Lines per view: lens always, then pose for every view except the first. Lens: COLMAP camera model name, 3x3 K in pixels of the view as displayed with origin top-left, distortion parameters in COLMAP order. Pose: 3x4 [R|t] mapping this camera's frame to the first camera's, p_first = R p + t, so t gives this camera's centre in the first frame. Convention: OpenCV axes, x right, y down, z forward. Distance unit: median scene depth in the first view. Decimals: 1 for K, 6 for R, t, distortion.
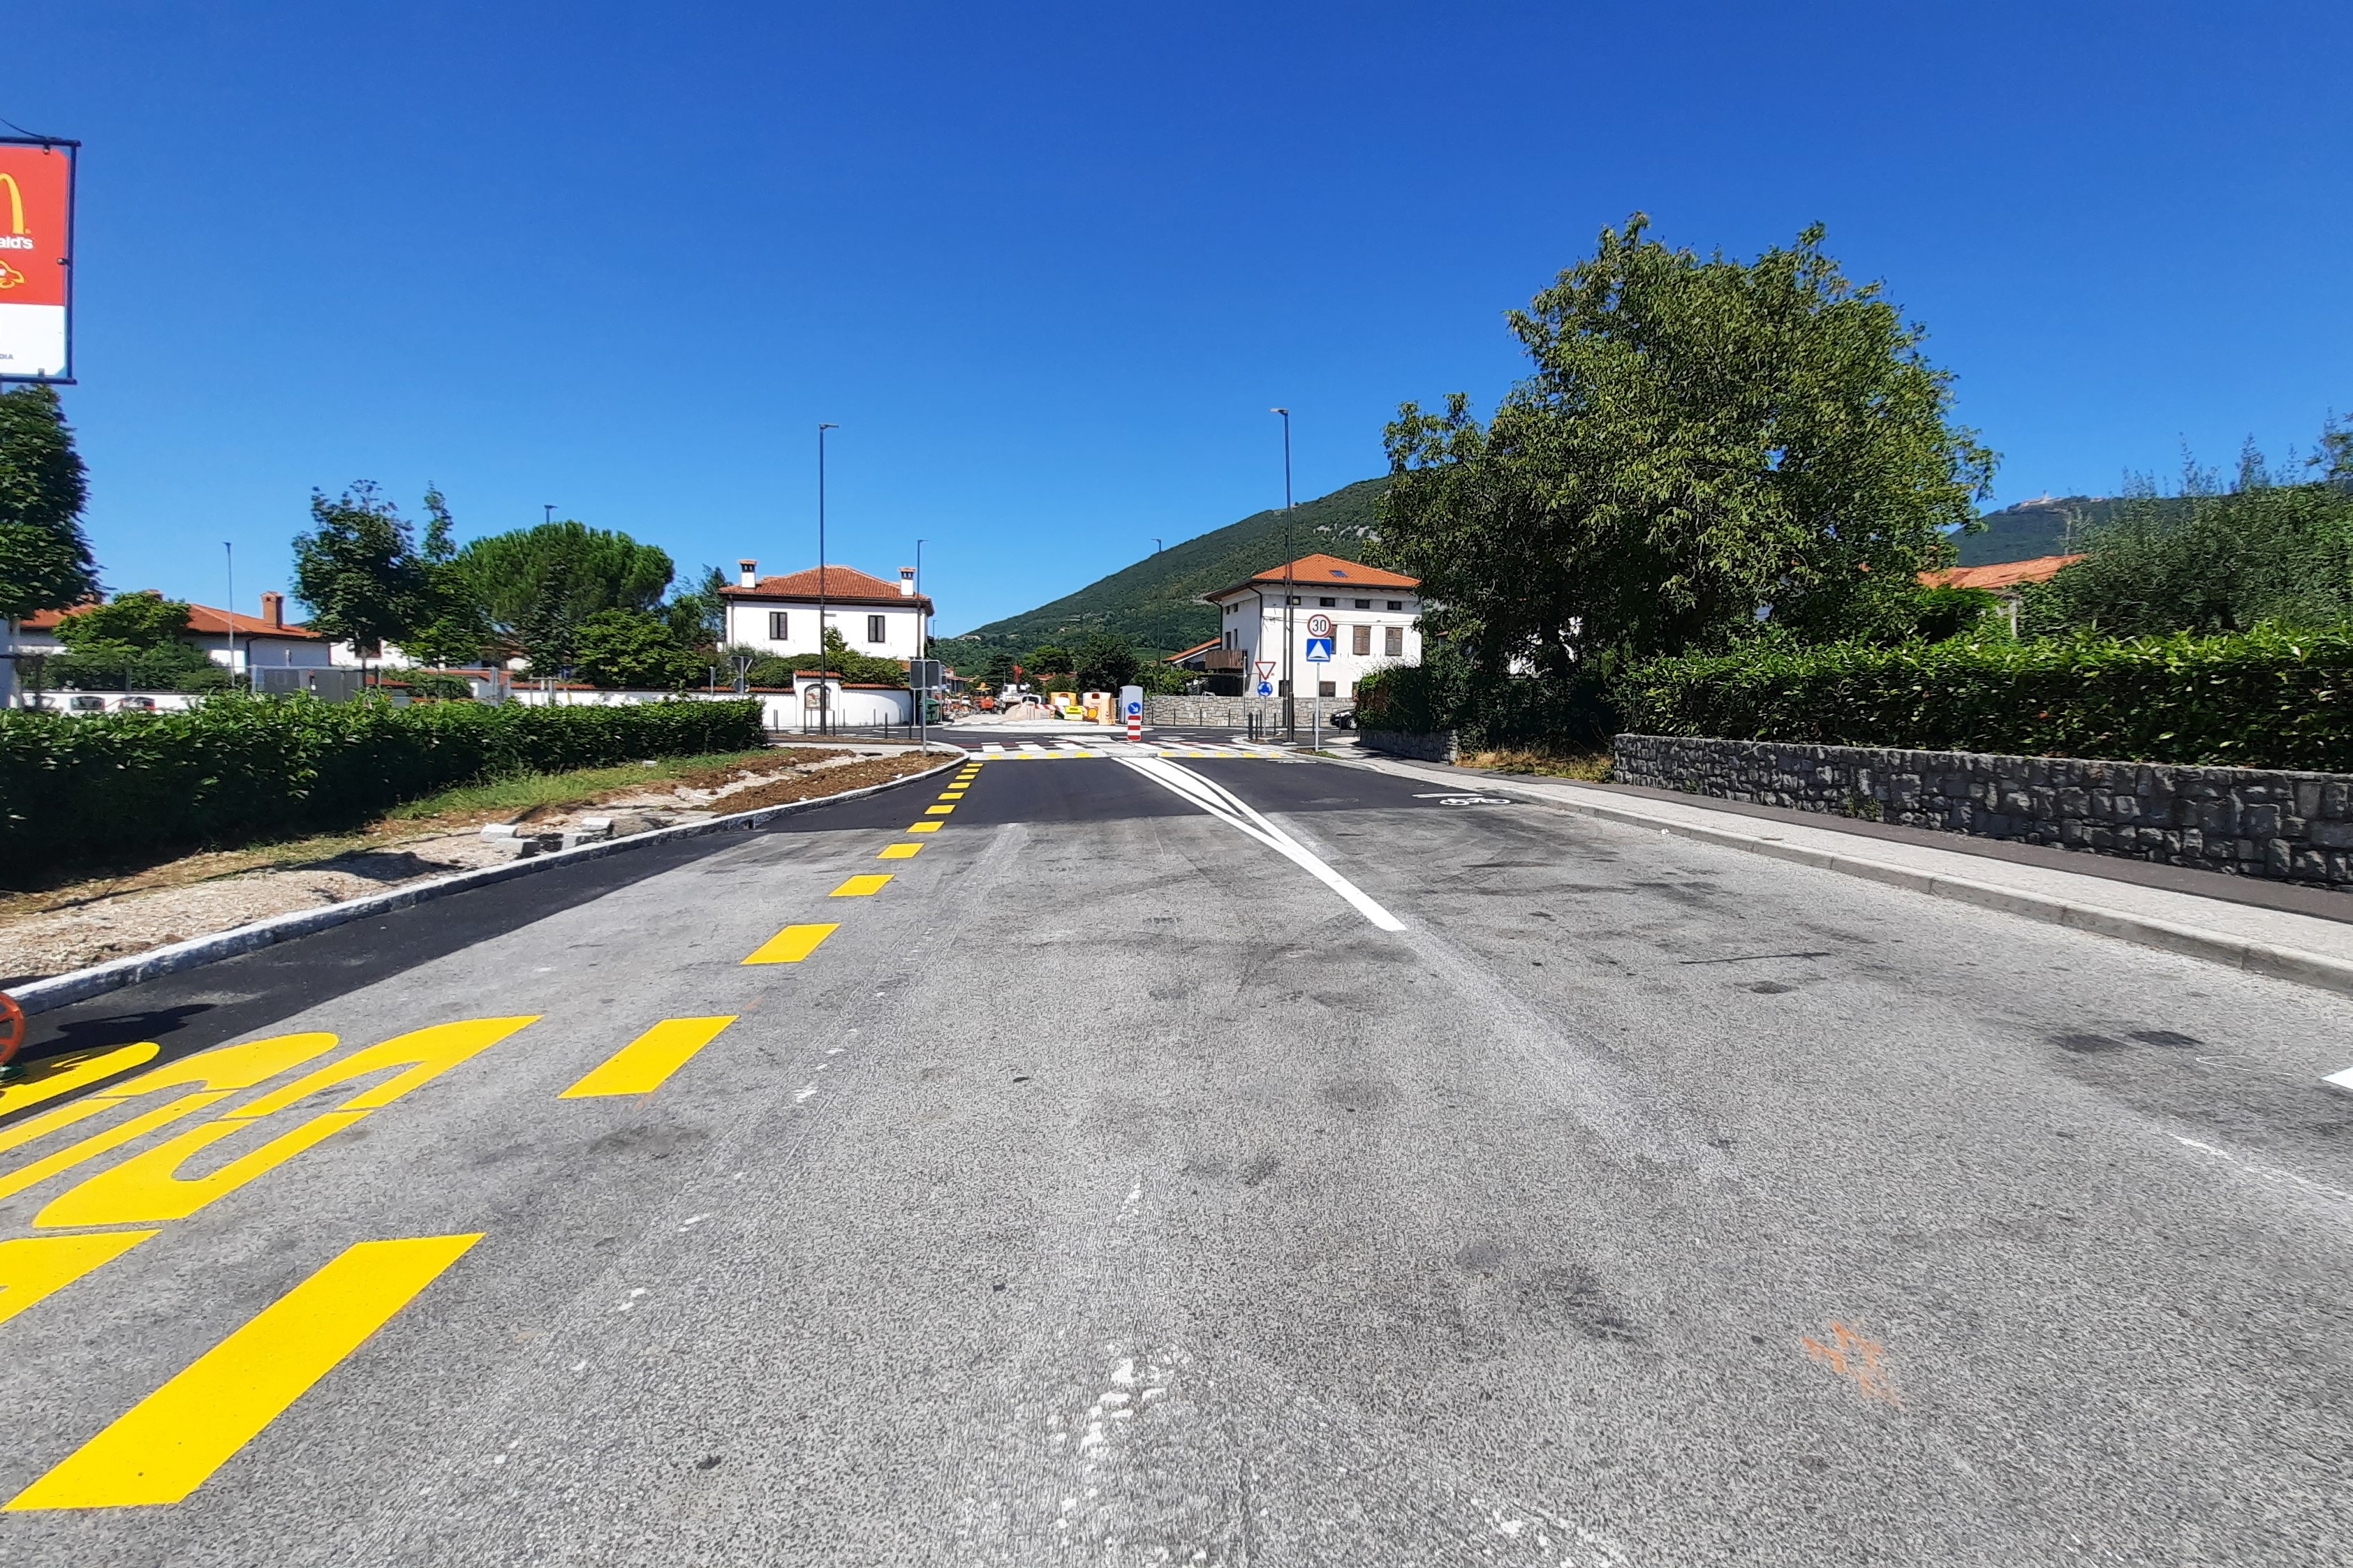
lens RADIAL K [[1502.5, 0, 1237.2], [0, 1502.5, 797.8], [0, 0, 1]] dist [-0.009386, 0.004388]
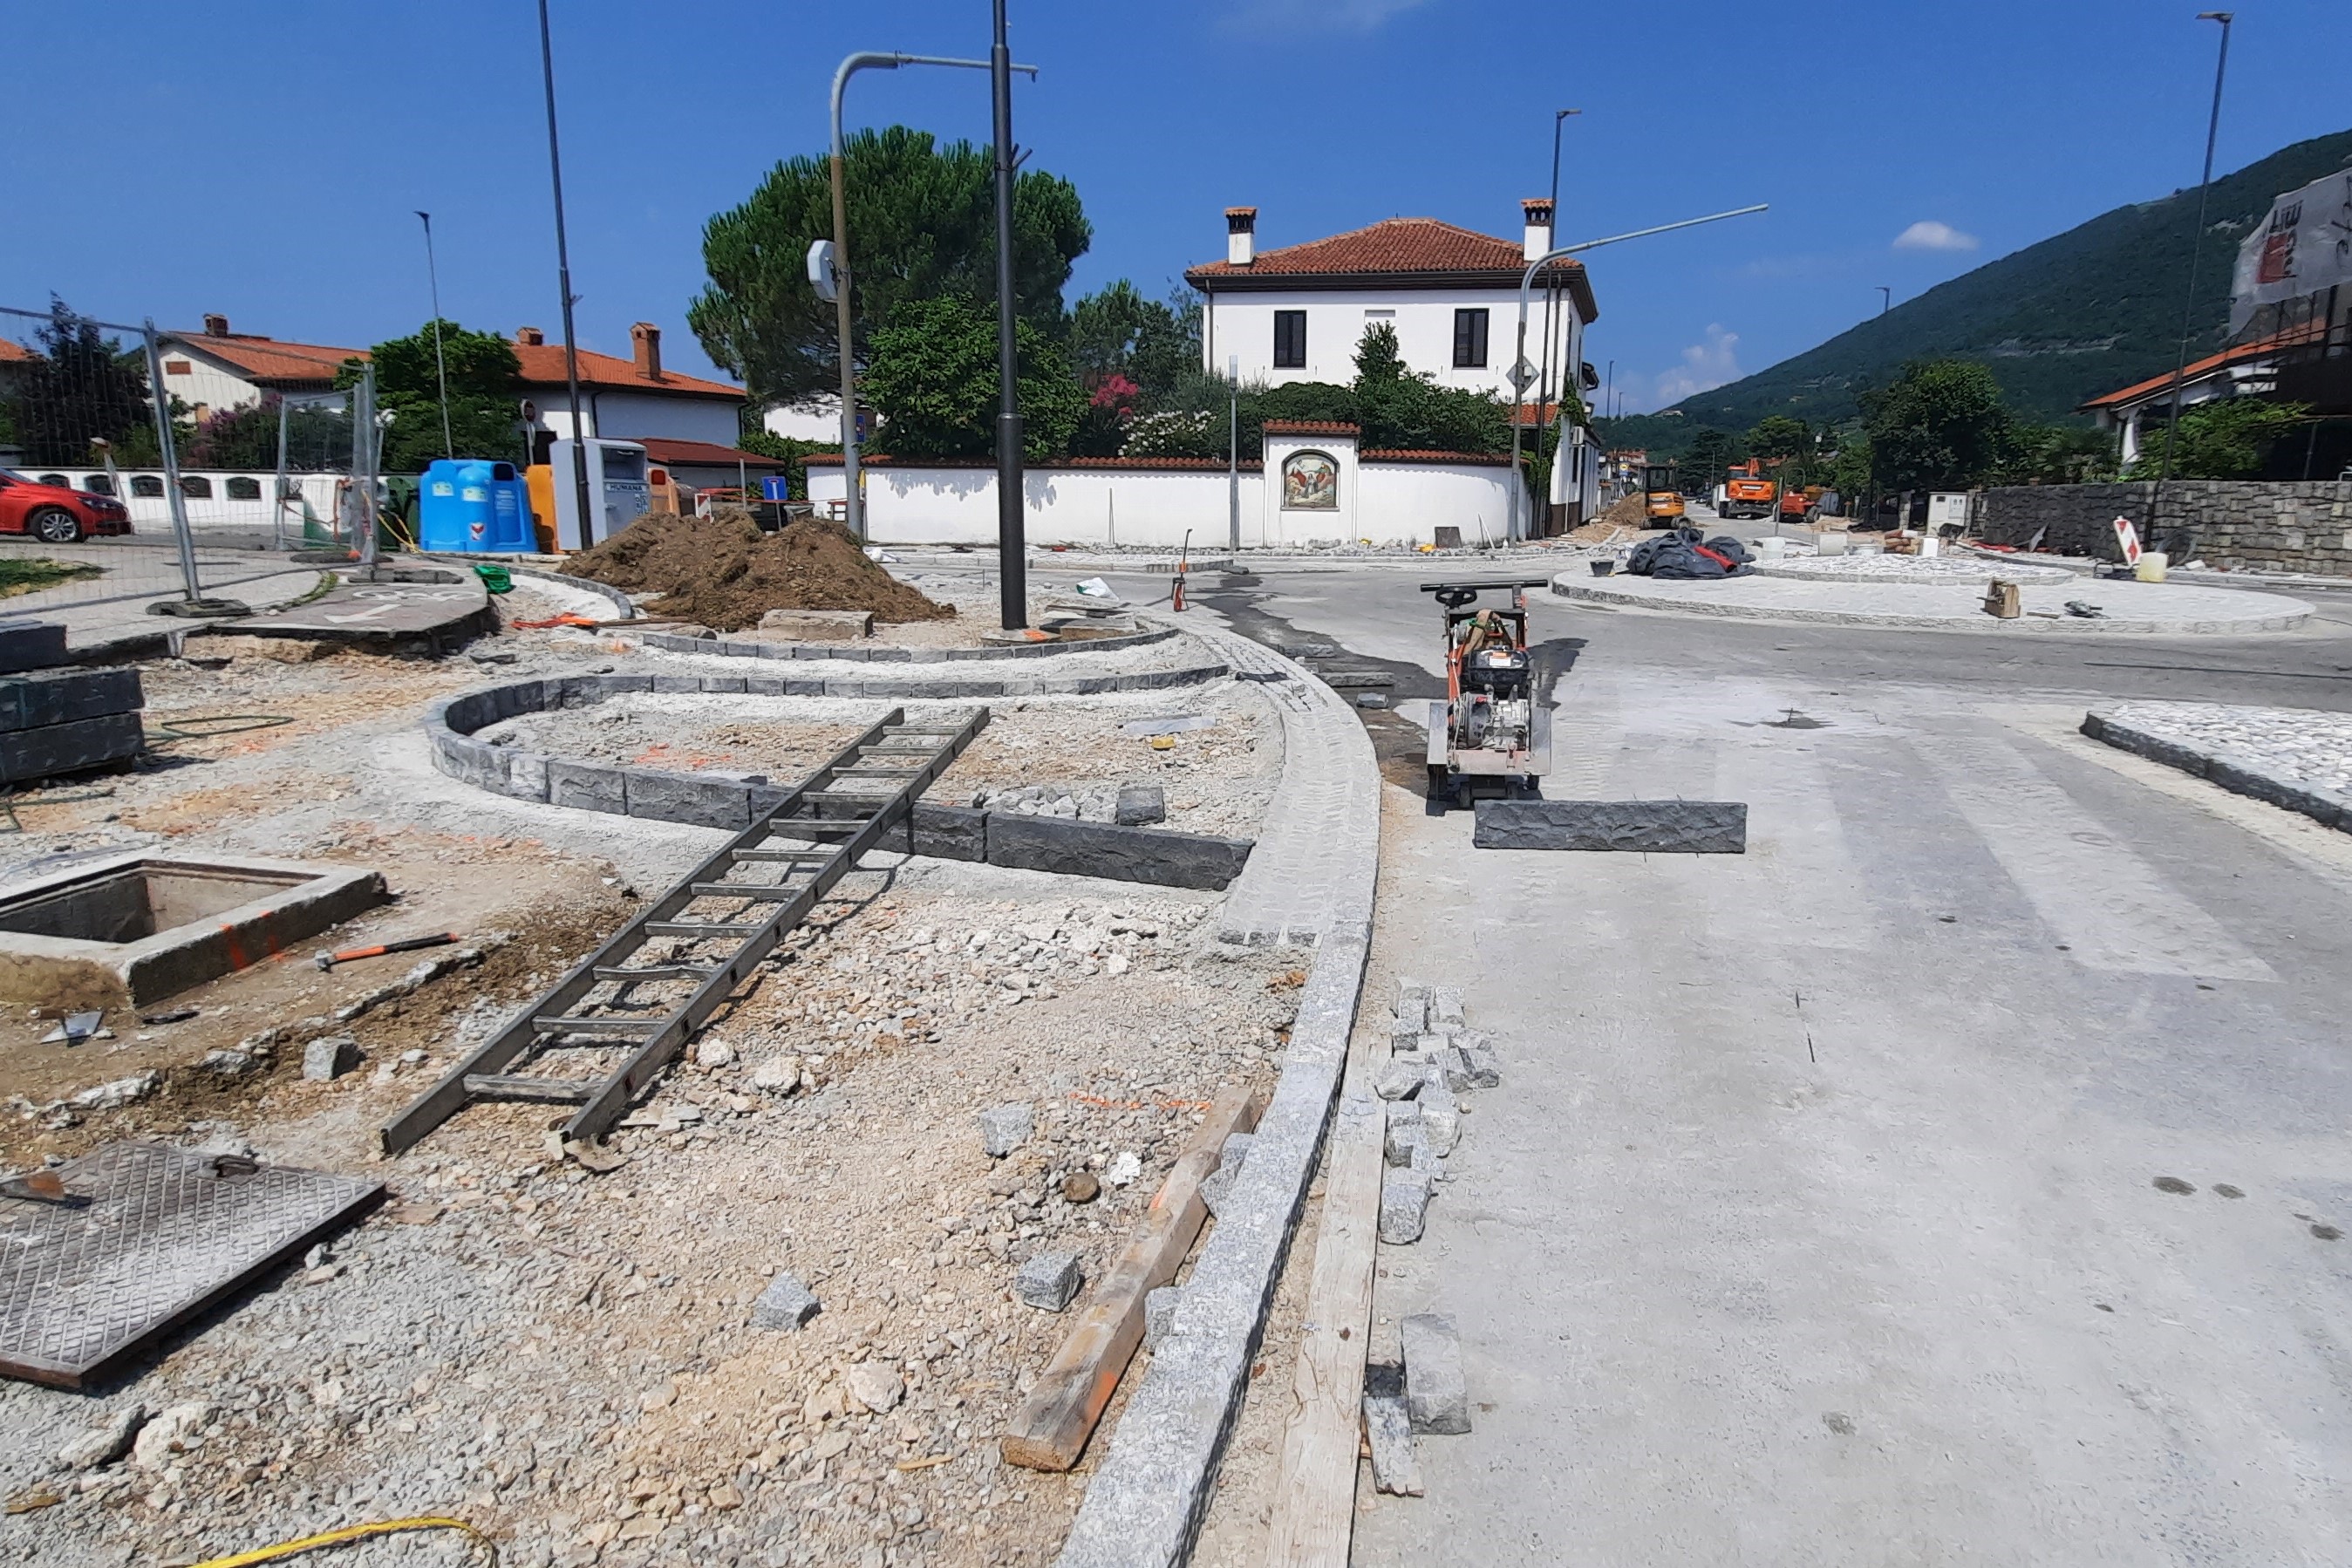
lens RADIAL K [[1502.0, 0, 1236.6], [0, 1502.0, 797.8], [0, 0, 1]] dist [-0.009386, 0.004388]
pose [[0.897174, 0.094835, -0.431376, -0.085348], [-0.035385, 0.988971, 0.143823, -0.032587], [0.440257, -0.113770, 0.890635, 0.522321]]
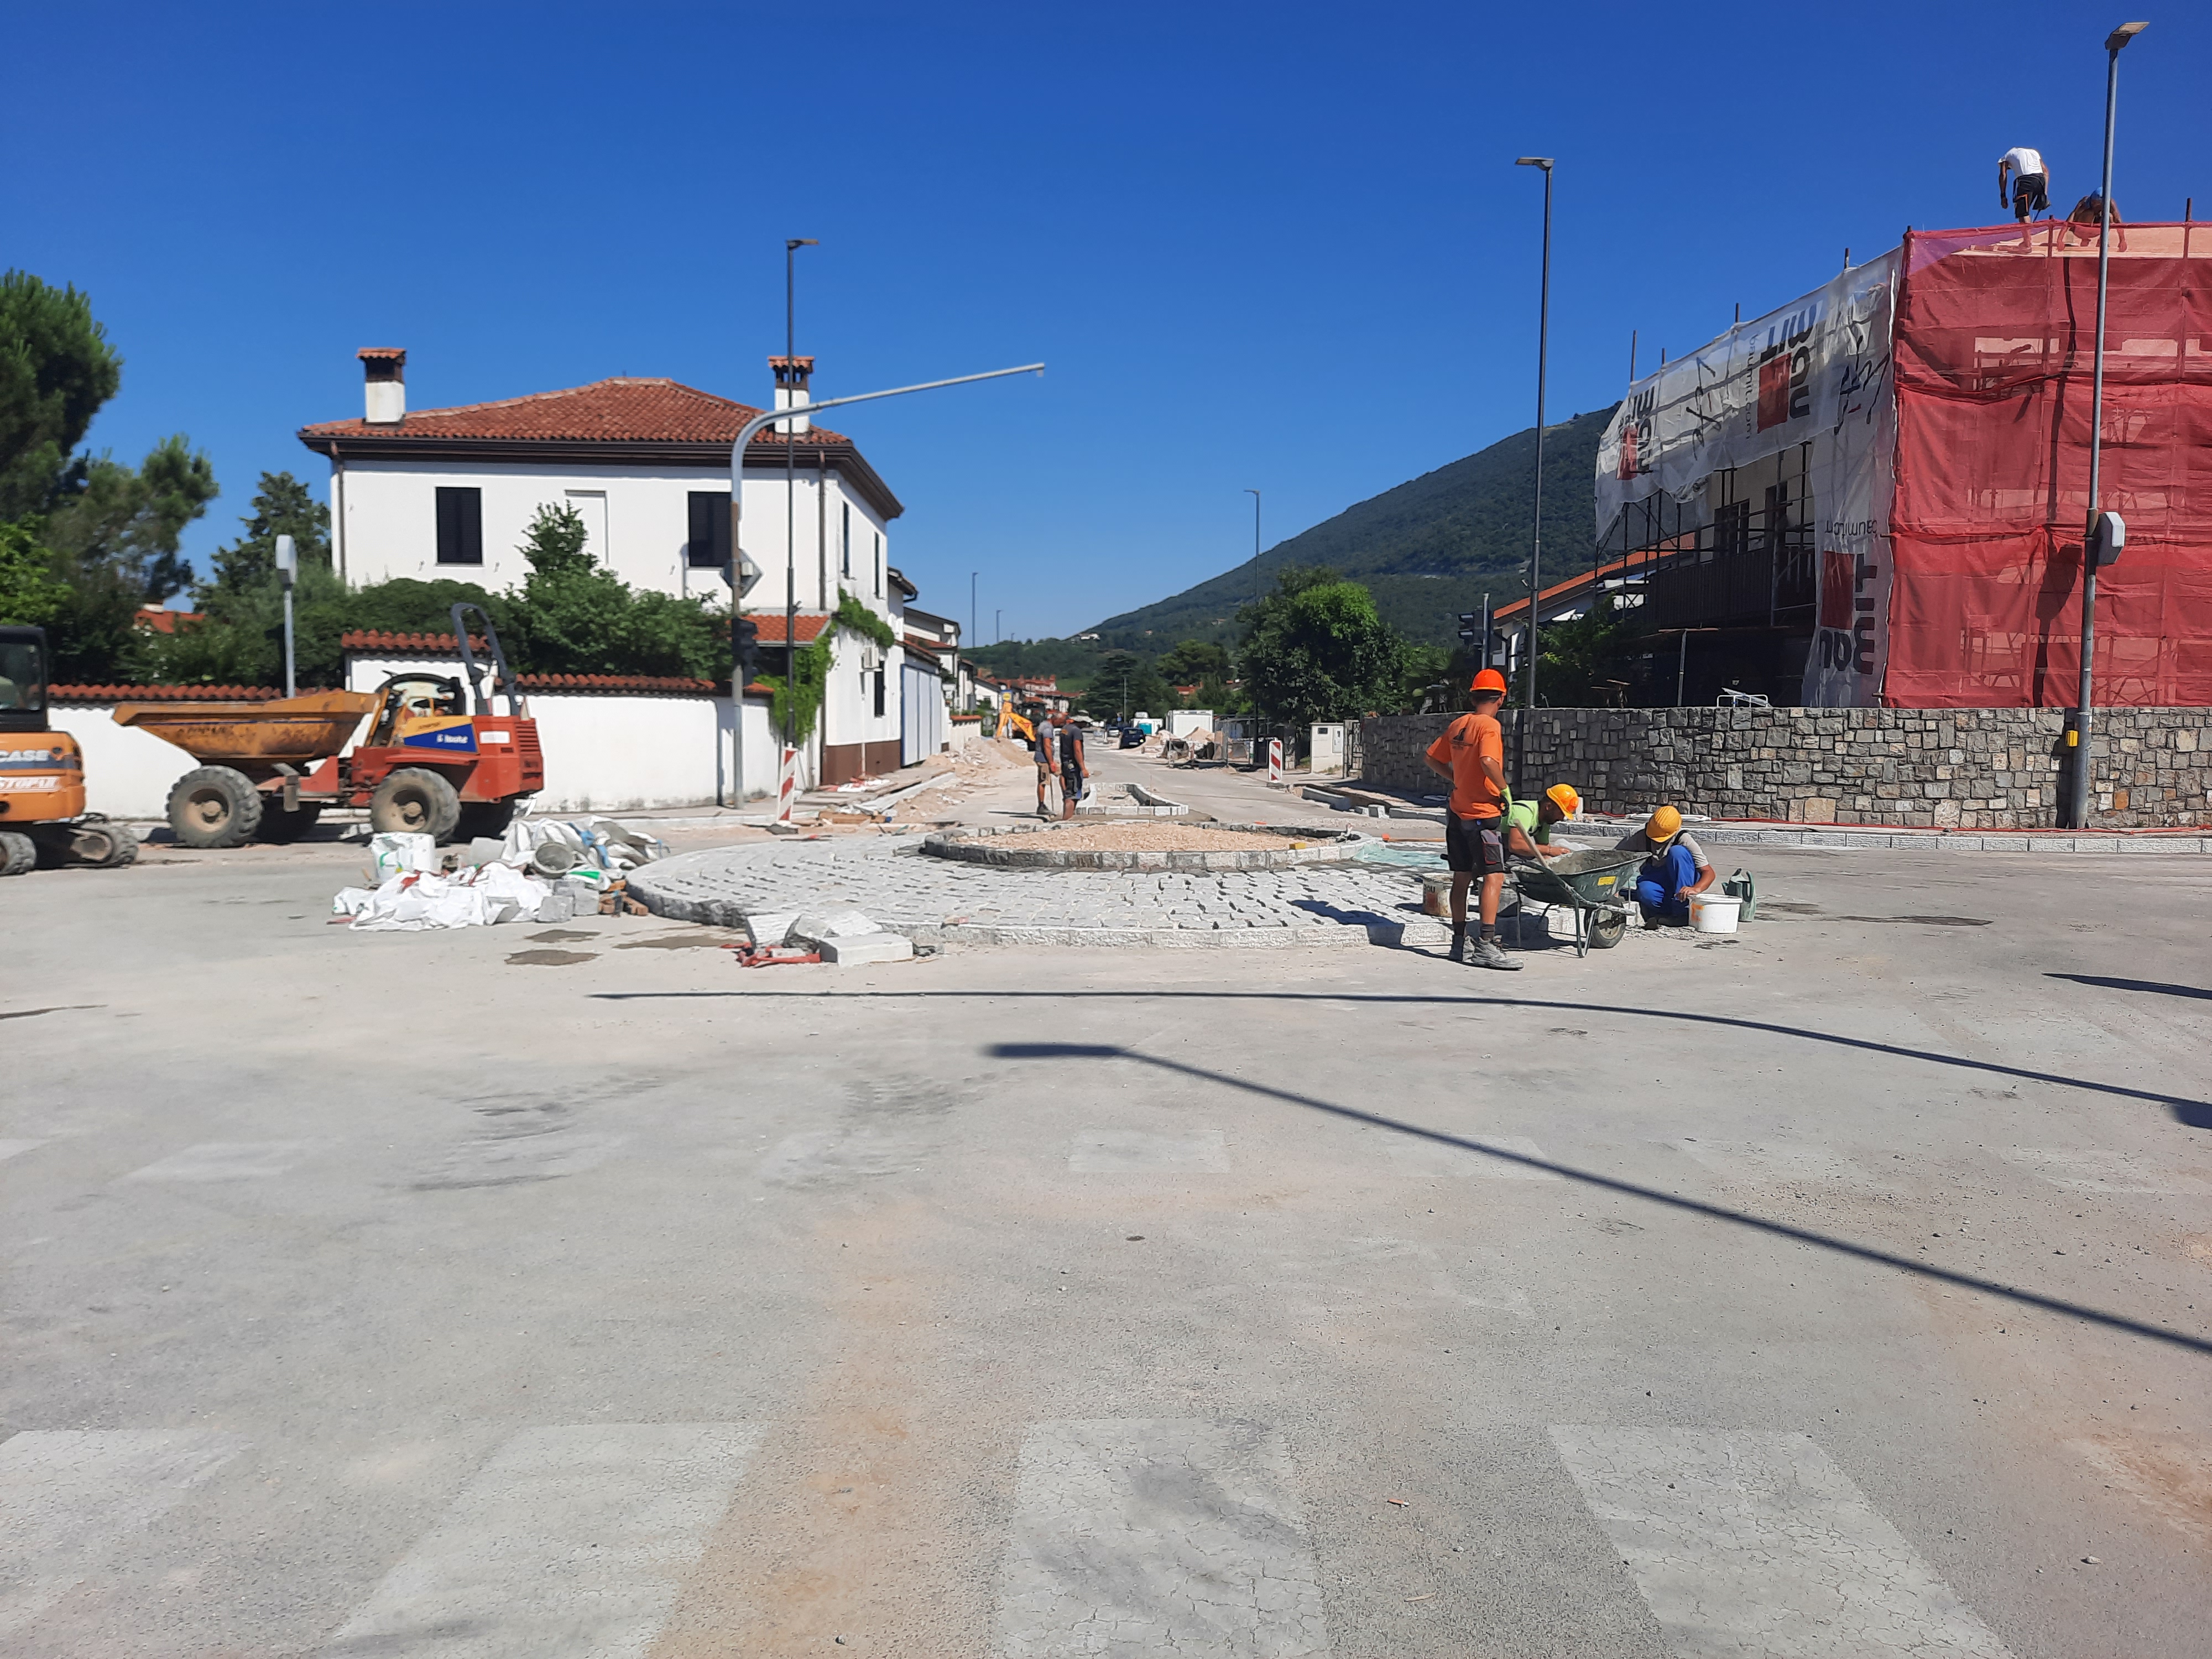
lens RADIAL K [[1782.1, 0, 1106.0], [0, 1782.1, 829.5], [0, 0, 1]] dist [0.074296, 0.000136]
pose [[0.984587, 0.007227, -0.174747, -0.069140], [-0.008187, 0.999955, -0.004771, -0.037756], [0.174705, 0.006128, 0.984602, 0.587327]]
